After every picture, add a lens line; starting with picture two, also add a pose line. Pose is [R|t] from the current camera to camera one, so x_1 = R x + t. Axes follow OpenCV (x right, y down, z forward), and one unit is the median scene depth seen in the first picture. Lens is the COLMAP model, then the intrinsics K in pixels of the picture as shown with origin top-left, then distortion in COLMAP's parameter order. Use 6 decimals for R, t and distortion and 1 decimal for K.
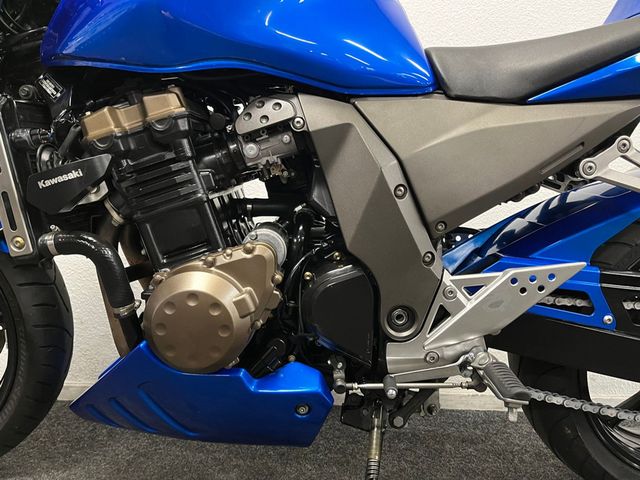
lens RADIAL K [[492.1, 0, 317.1], [0, 492.1, 238.3], [0, 0, 1]] dist [0.015803, -0.014289]
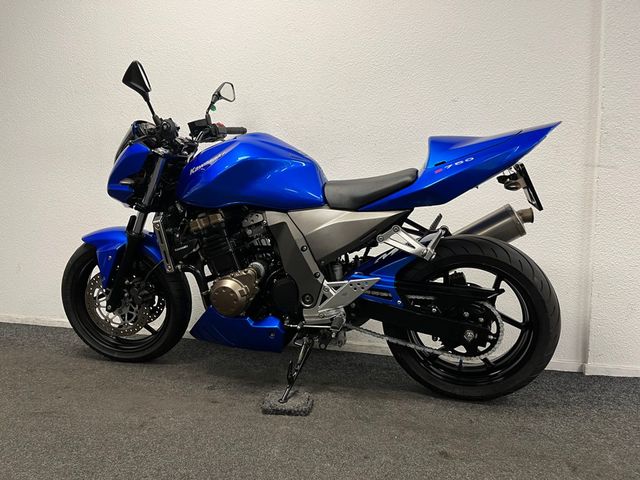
lens RADIAL K [[492.1, 0, 322.4], [0, 492.1, 237.5], [0, 0, 1]] dist [0.015803, -0.014289]
pose [[0.969437, -0.002956, -0.245321, 0.867203], [0.008237, 0.999756, 0.020504, -0.200114], [0.245201, -0.021898, 0.969225, -1.399784]]
